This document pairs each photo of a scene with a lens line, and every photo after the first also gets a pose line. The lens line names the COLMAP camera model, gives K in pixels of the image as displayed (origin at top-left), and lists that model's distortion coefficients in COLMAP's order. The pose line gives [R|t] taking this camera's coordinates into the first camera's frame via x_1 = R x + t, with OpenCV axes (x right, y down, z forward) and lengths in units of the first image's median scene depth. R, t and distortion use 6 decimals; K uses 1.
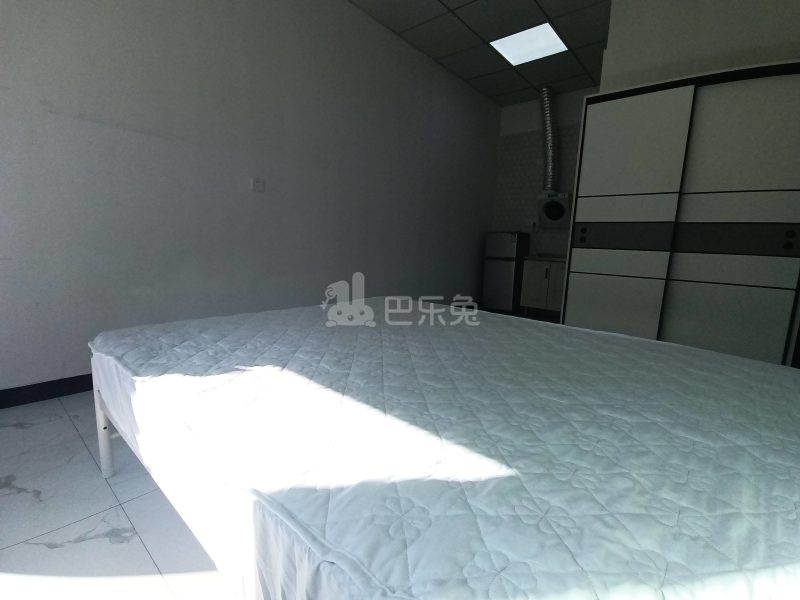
lens RADIAL K [[370.6, 0, 400.0], [0, 370.6, 300.0], [0, 0, 1]] dist [0.001282, 0.000531]
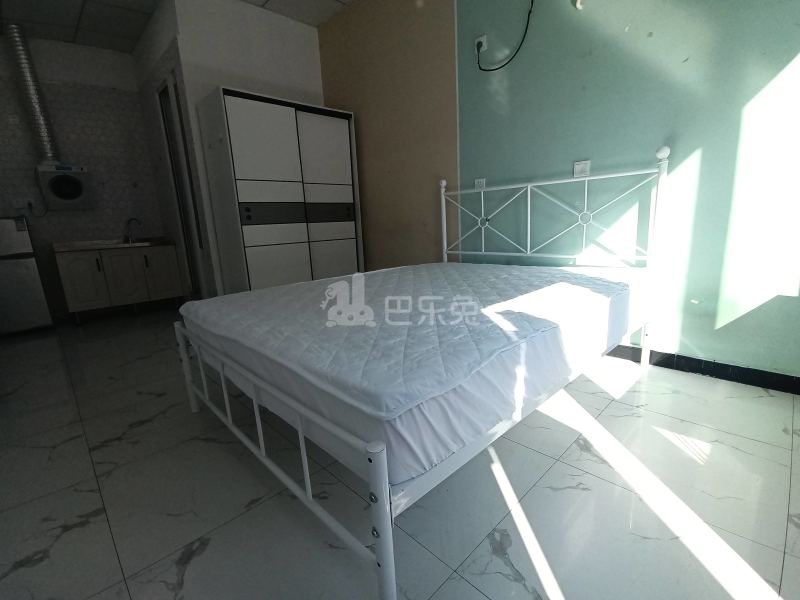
lens RADIAL K [[371.2, 0, 400.0], [0, 371.2, 300.0], [0, 0, 1]] dist [0.019966, -0.021188]
pose [[0.074835, -0.254672, 0.964128, -0.652862], [0.202933, 0.950496, 0.235319, -0.097665], [-0.976329, 0.178043, 0.122812, 0.448386]]
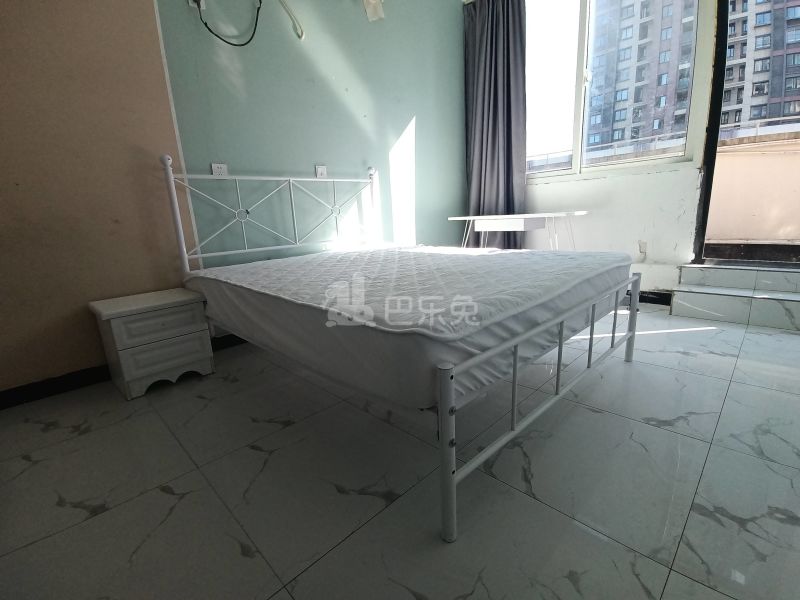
lens RADIAL K [[371.2, 0, 400.0], [0, 371.2, 300.0], [0, 0, 1]] dist [0.019966, -0.021188]
pose [[-0.997357, -0.003524, 0.072578, -0.025519], [0.023816, 0.927797, 0.372325, -0.149198], [-0.068650, 0.373069, -0.925260, 1.211127]]
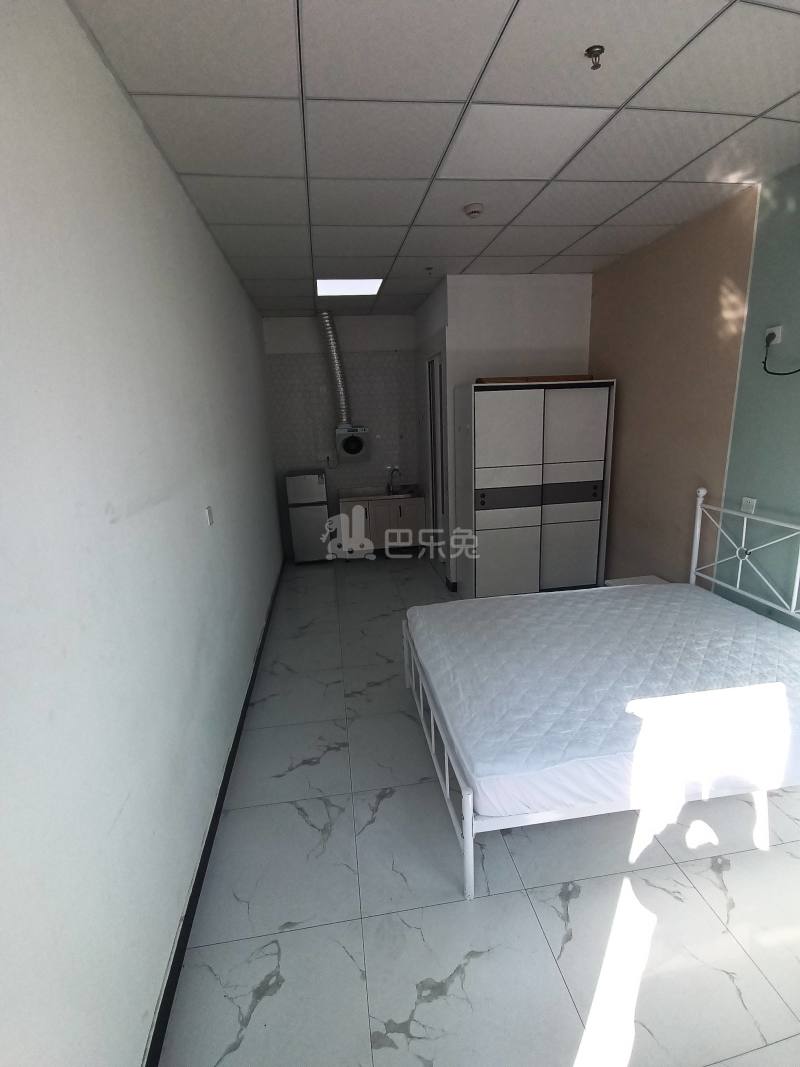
lens RADIAL K [[494.3, 0, 400.0], [0, 494.3, 533.5], [0, 0, 1]] dist [0.001282, 0.000531]
pose [[0.641995, -0.253705, 0.723516, -0.860376], [0.187702, 0.966957, 0.172516, -0.394331], [-0.743377, 0.025051, 0.668403, 0.136771]]
